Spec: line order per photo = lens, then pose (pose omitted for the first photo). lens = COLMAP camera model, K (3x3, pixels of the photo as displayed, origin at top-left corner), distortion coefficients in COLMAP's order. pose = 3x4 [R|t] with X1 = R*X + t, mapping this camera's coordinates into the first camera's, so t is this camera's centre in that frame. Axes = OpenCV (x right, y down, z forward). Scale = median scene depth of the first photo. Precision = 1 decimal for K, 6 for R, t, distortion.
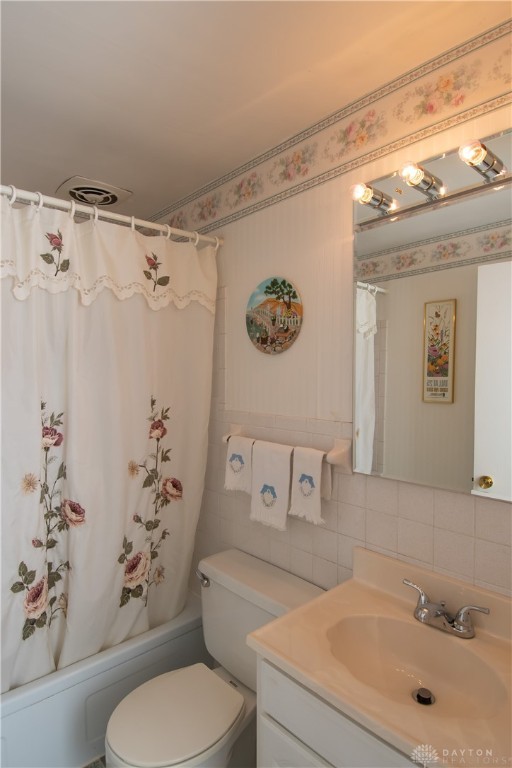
lens RADIAL K [[413.6, 0, 258.3], [0, 413.6, 384.7], [0, 0, 1]] dist [0.002657, -0.001053]
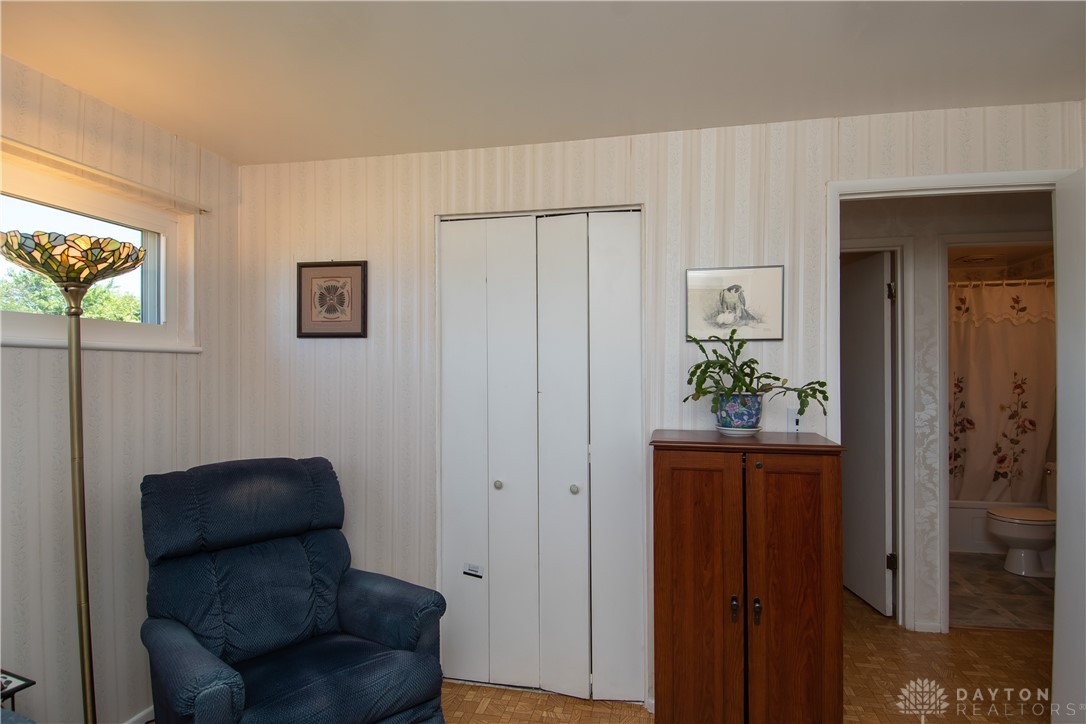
lens RADIAL K [[584.8, 0, 548.8], [0, 584.8, 371.8], [0, 0, 1]] dist [0.002657, -0.001053]
pose [[0.606139, 0.006151, -0.795335, 0.572555], [-0.005884, 0.999977, 0.003249, 0.038342], [0.795337, 0.002711, 0.606161, -2.287539]]
